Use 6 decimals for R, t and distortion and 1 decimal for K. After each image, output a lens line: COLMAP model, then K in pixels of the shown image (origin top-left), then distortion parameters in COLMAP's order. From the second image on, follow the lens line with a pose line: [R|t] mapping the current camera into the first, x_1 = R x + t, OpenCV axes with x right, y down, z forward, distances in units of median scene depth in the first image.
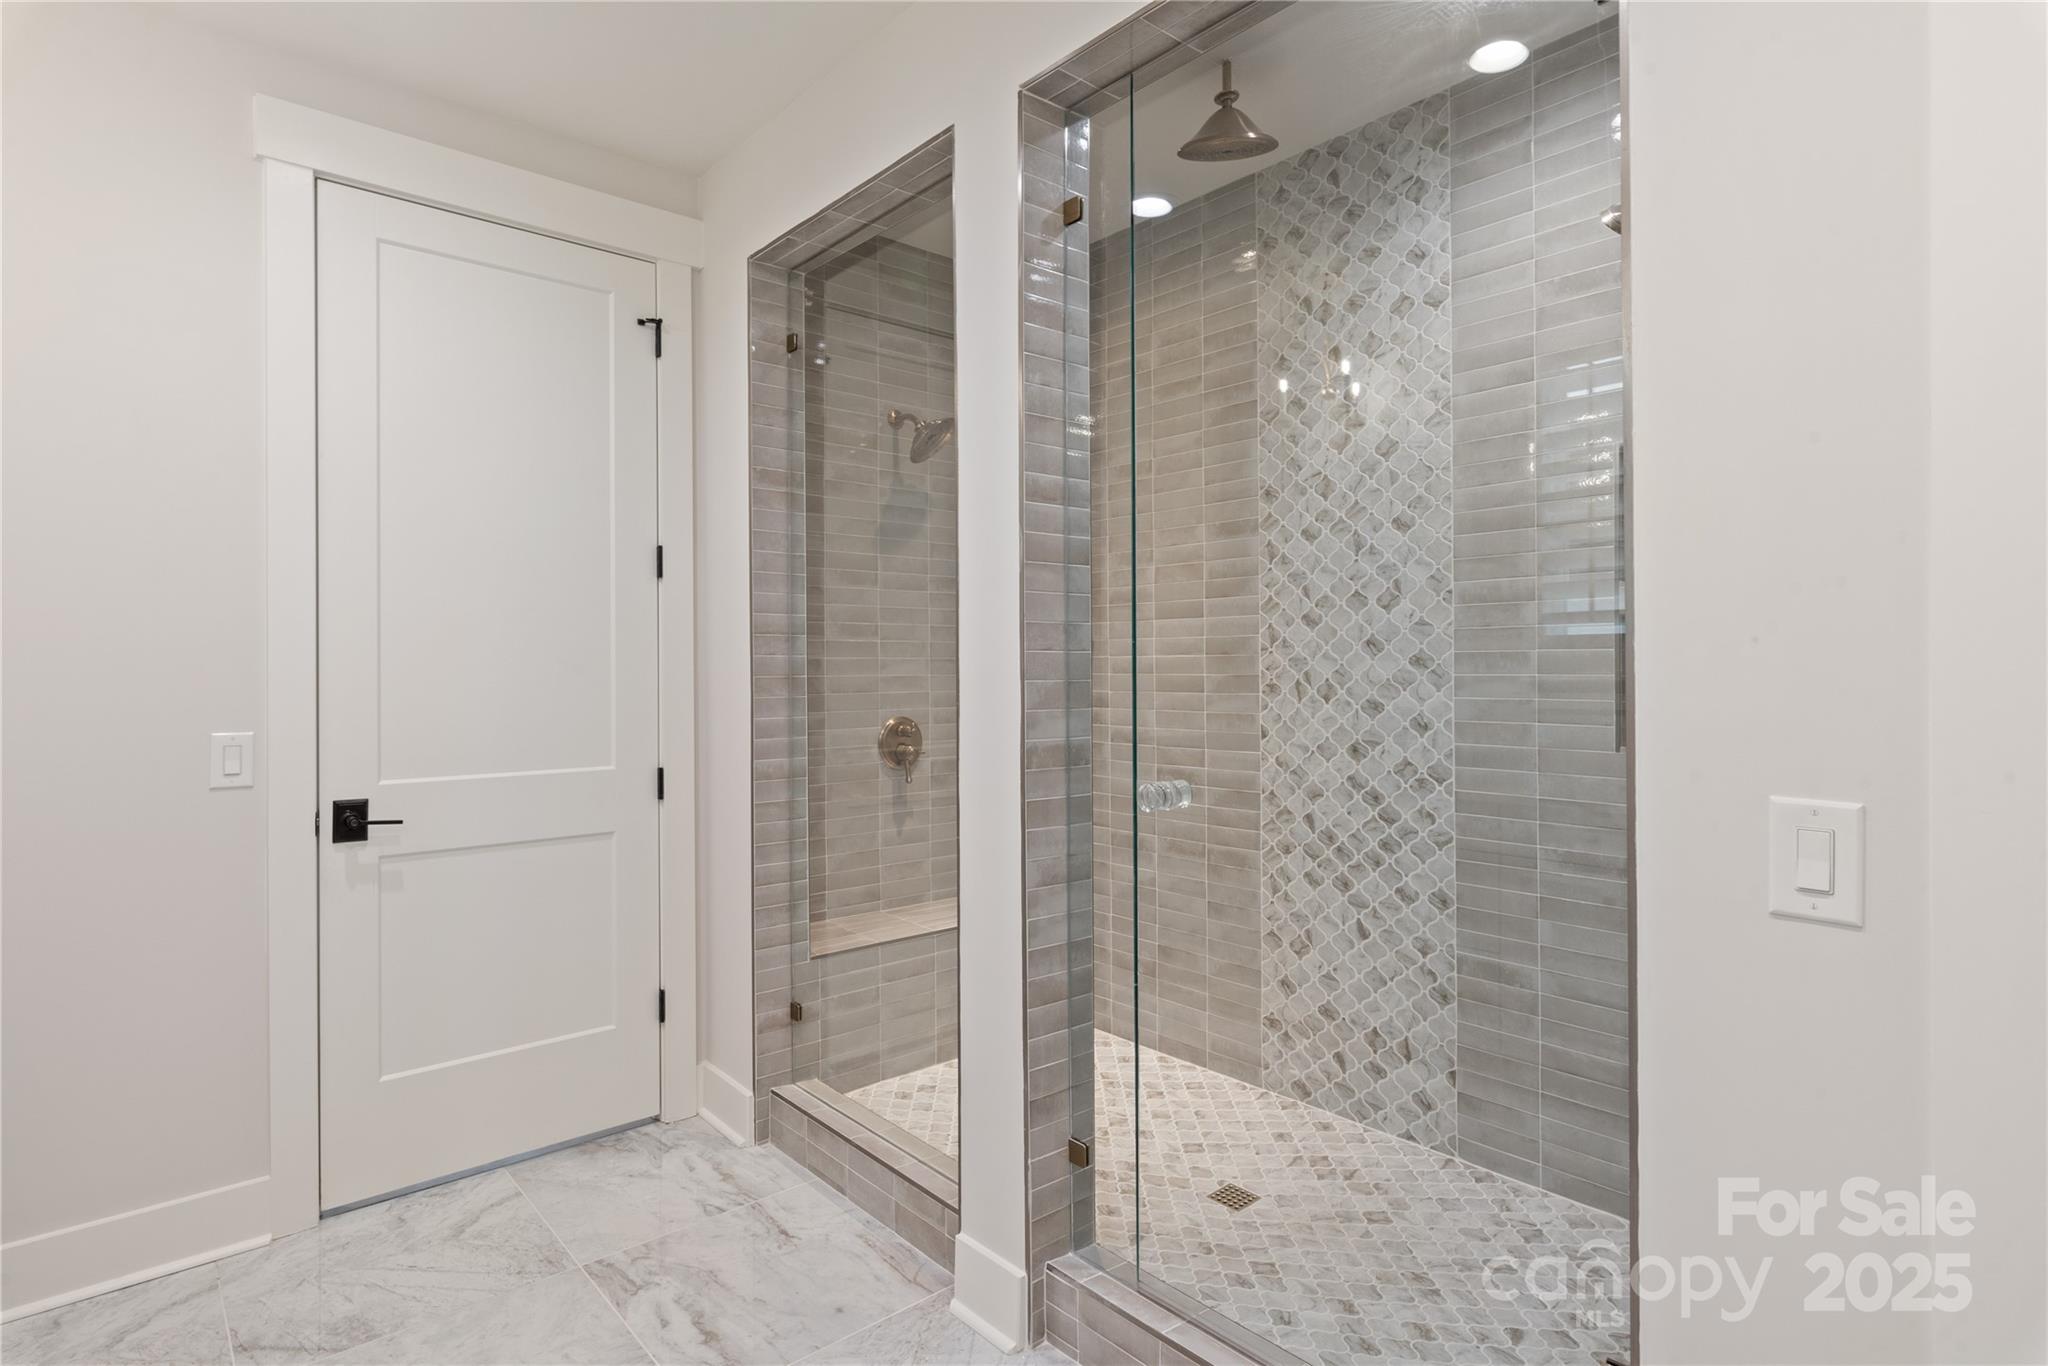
lens RADIAL K [[1029.8, 0, 1031.6], [0, 1029.8, 660.7], [0, 0, 1]] dist [0.000615, 0.000123]
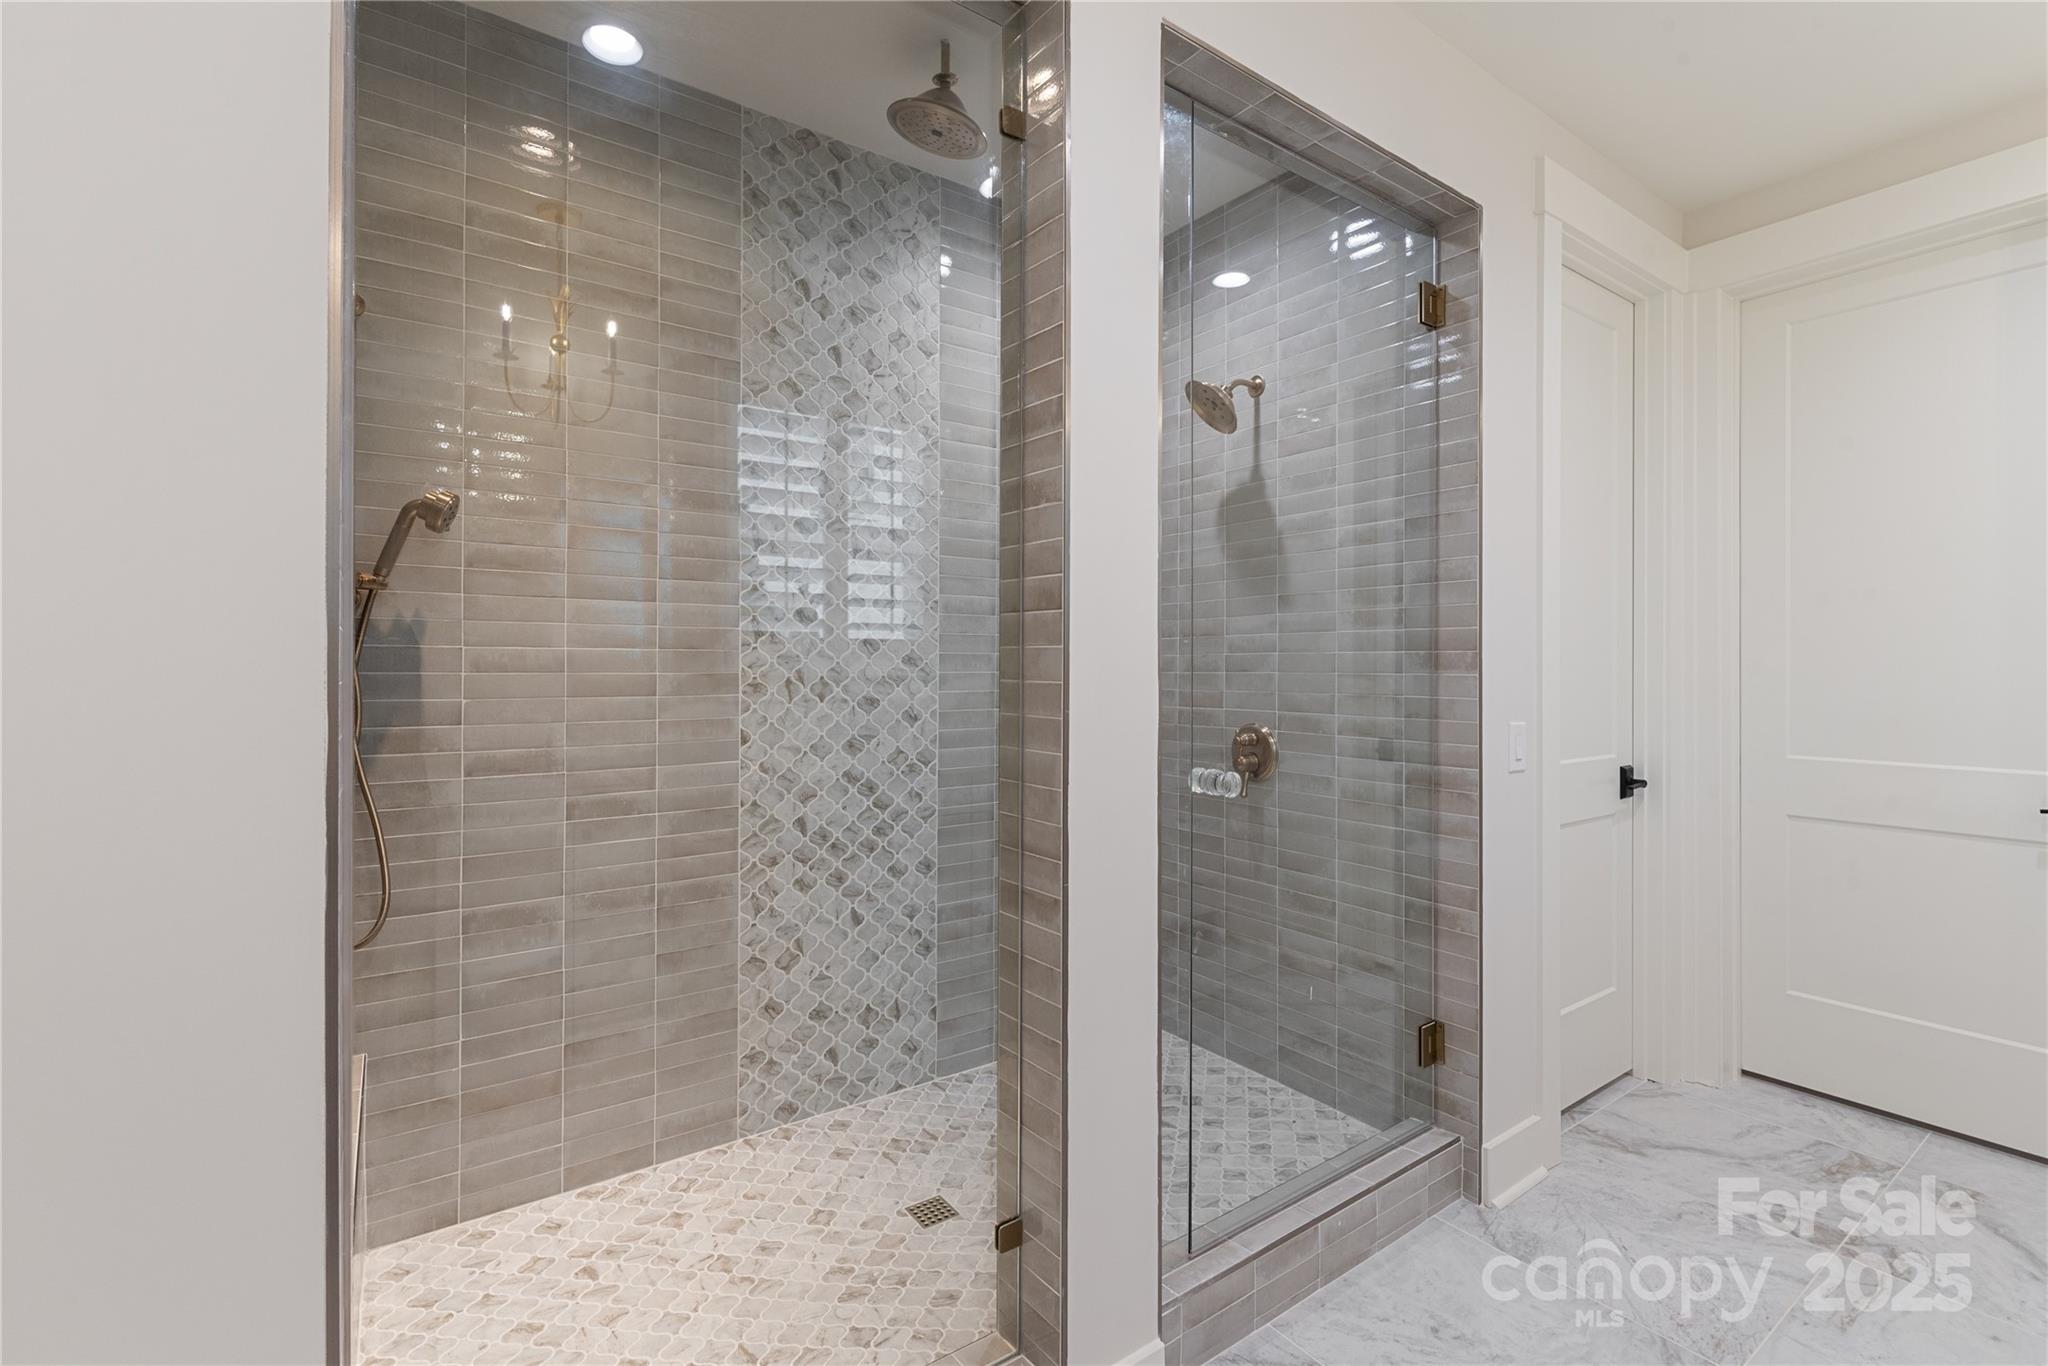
lens RADIAL K [[908.6, 0, 1022.3], [0, 908.6, 659.1], [0, 0, 1]] dist [0.001104, -0.001018]
pose [[0.110751, 0.010108, 0.993797, -0.571904], [-0.012015, 0.999889, -0.008831, 0.005905], [-0.993776, -0.010963, 0.110860, 0.726490]]
